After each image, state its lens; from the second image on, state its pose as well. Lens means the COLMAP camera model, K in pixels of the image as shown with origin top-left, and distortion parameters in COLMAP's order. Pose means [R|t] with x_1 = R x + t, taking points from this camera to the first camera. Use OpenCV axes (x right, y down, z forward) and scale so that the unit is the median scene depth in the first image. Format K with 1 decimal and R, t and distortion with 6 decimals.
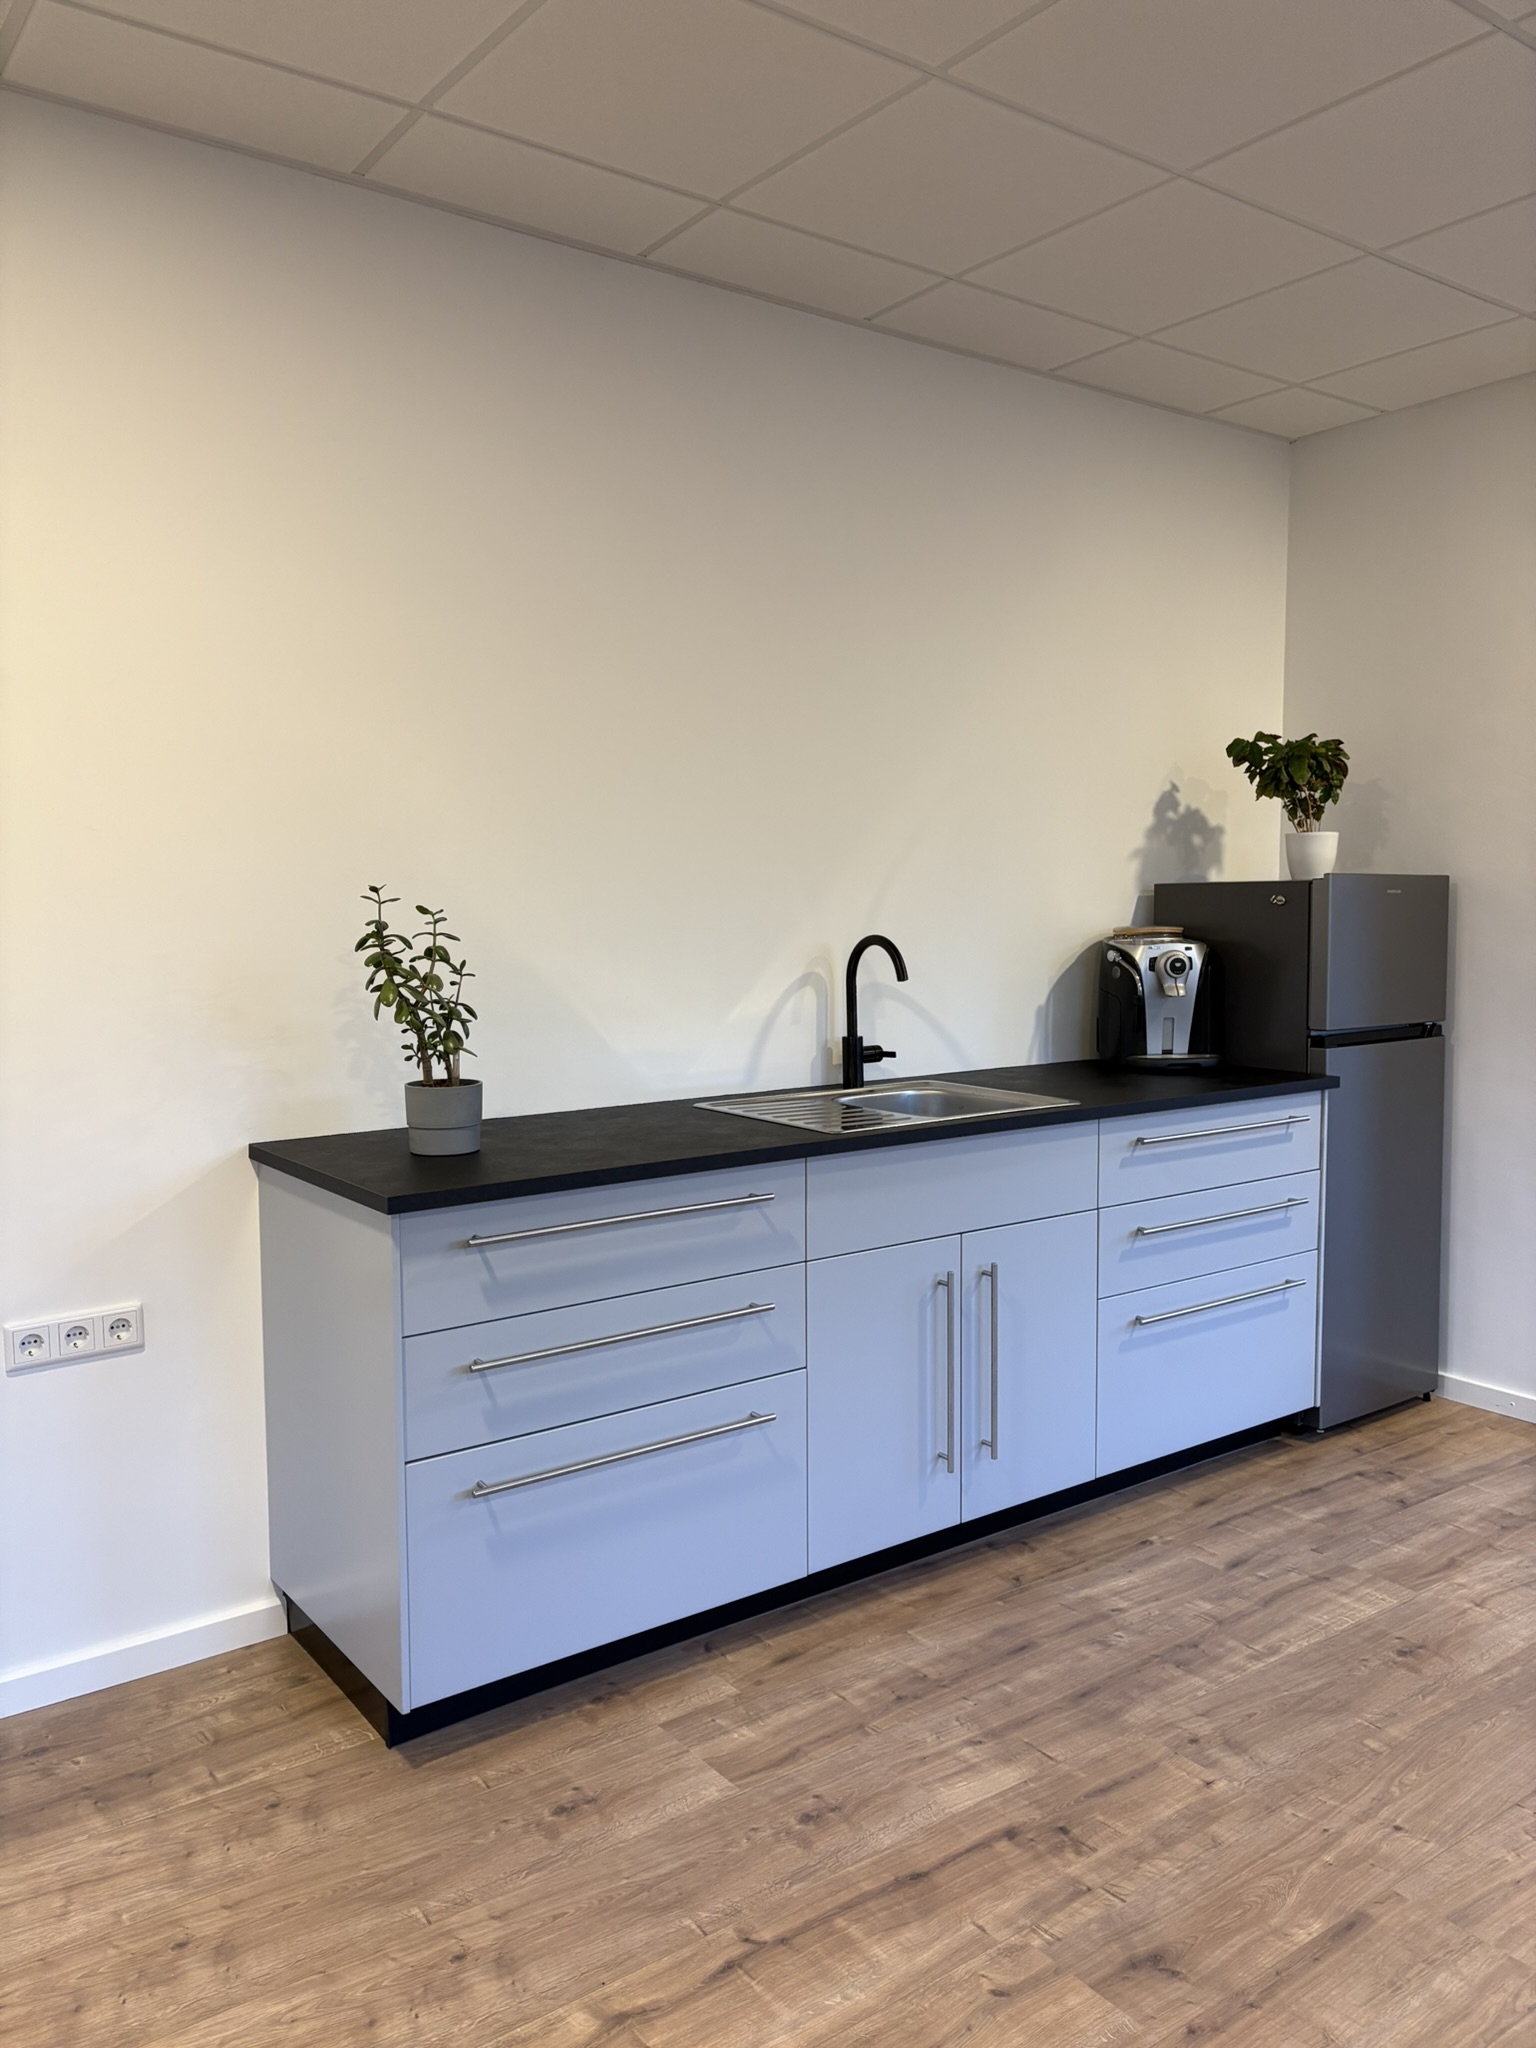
lens RADIAL K [[1575.9, 0, 776.2], [0, 1575.9, 1037.9], [0, 0, 1]] dist [0.054603, -0.043938]
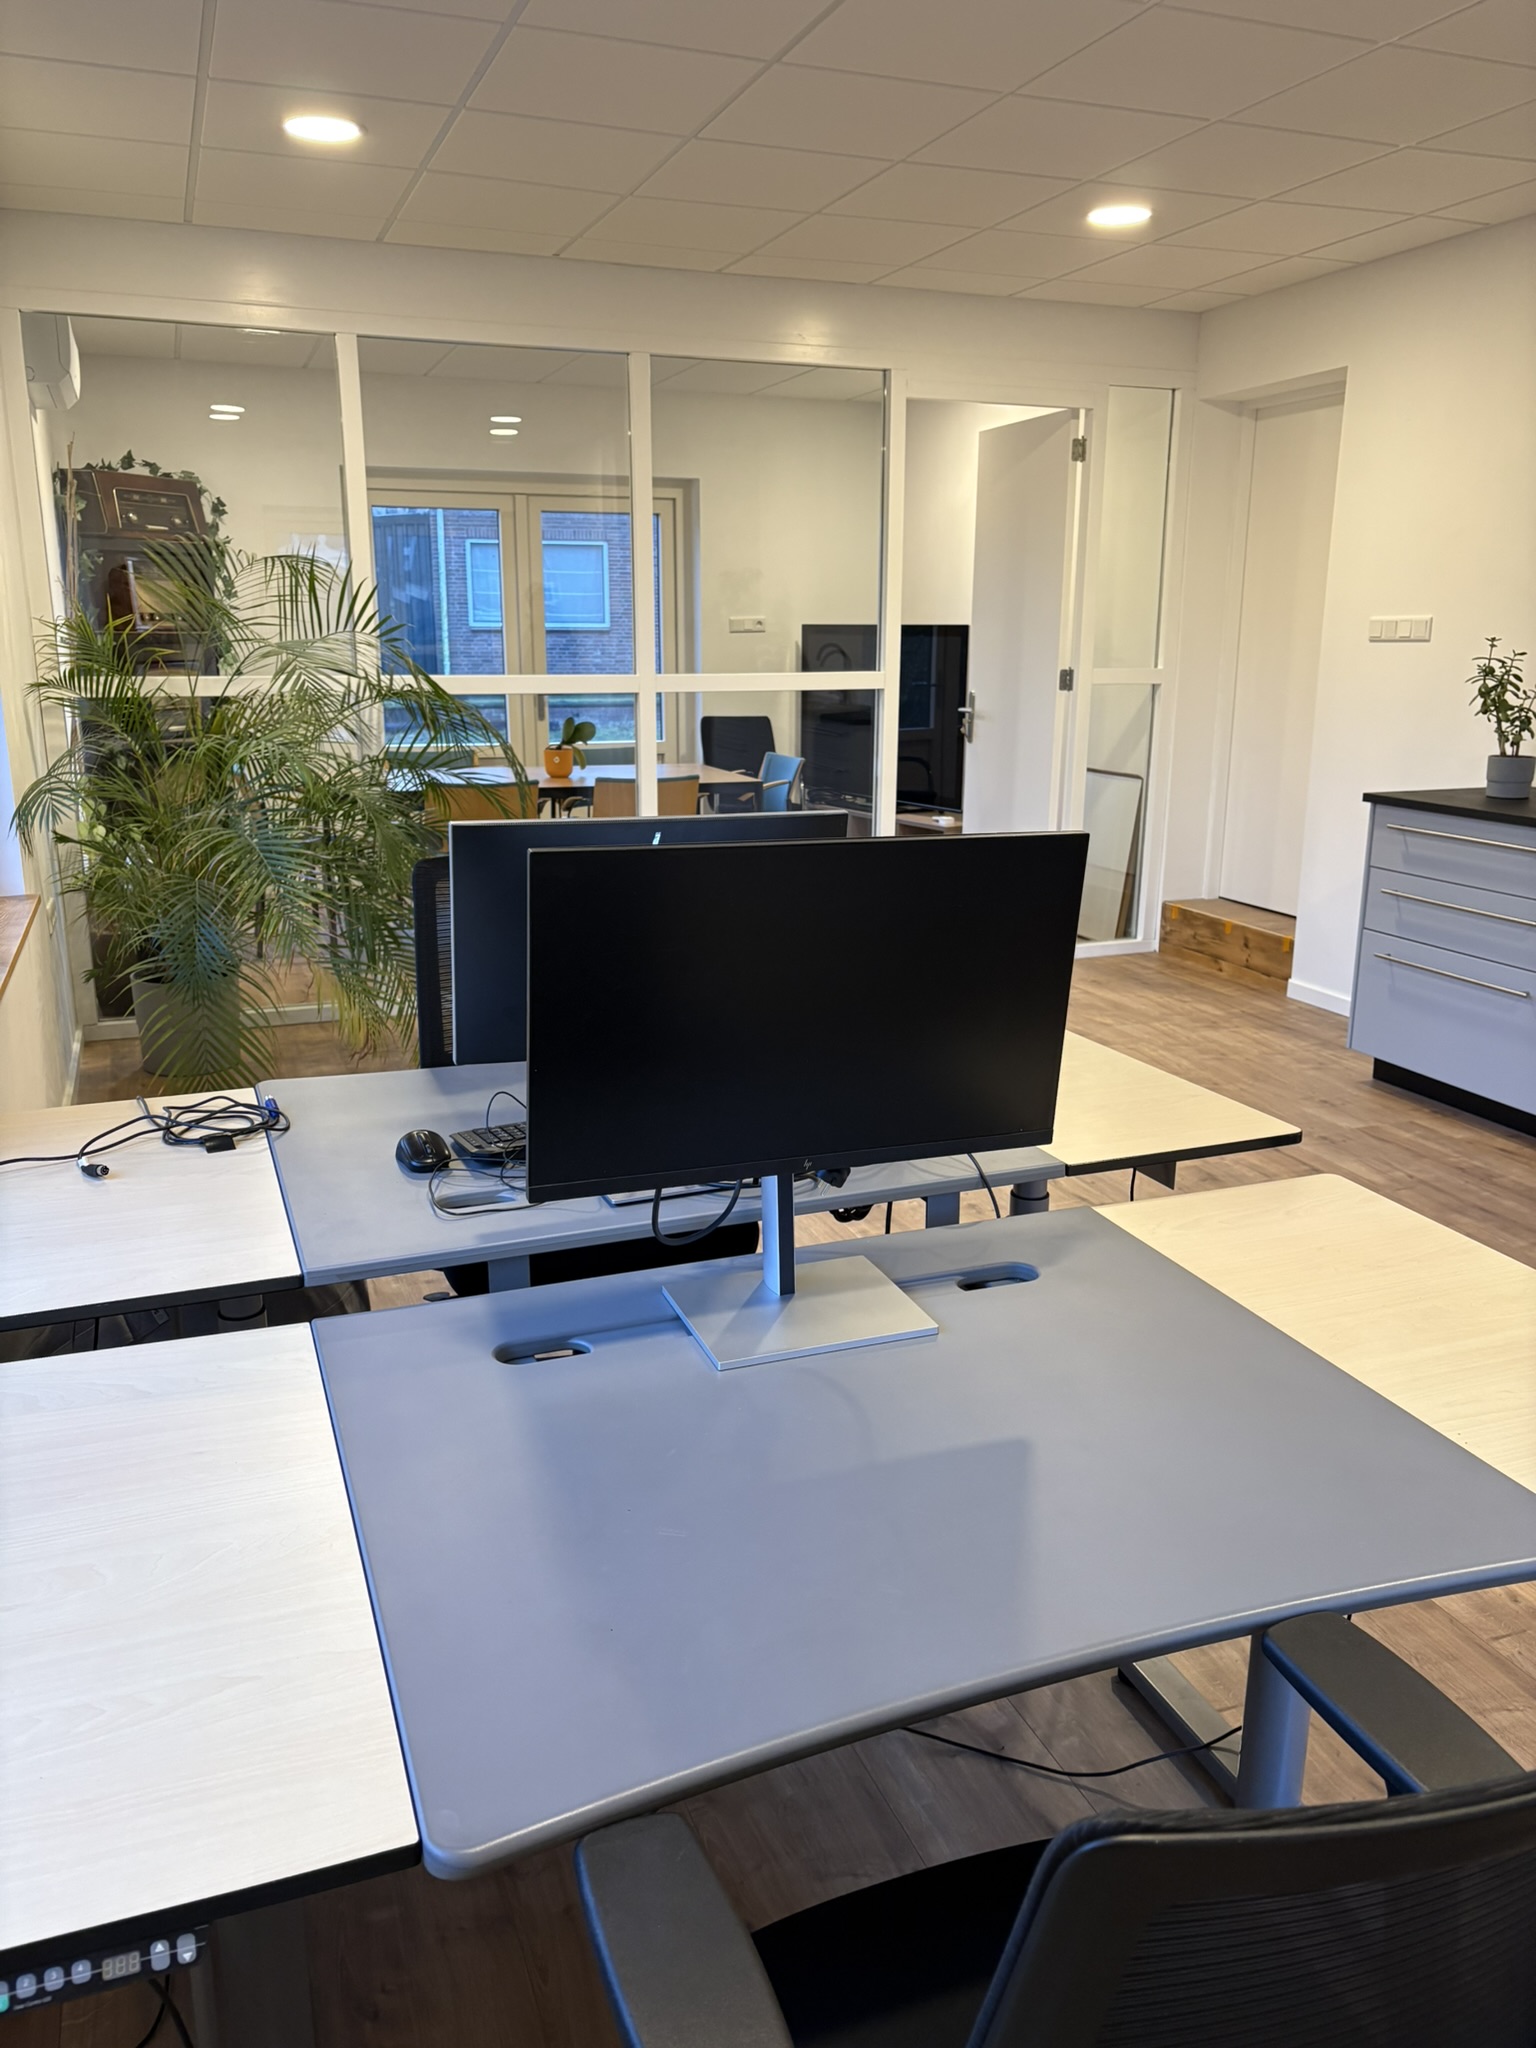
lens RADIAL K [[1575.9, 0, 764.2], [0, 1575.9, 1016.8], [0, 0, 1]] dist [0.054603, -0.043938]
pose [[-0.277441, 0.236016, -0.931302, 1.827948], [-0.101988, 0.956644, 0.272822, -0.098784], [0.955314, 0.170674, -0.241341, 0.735586]]
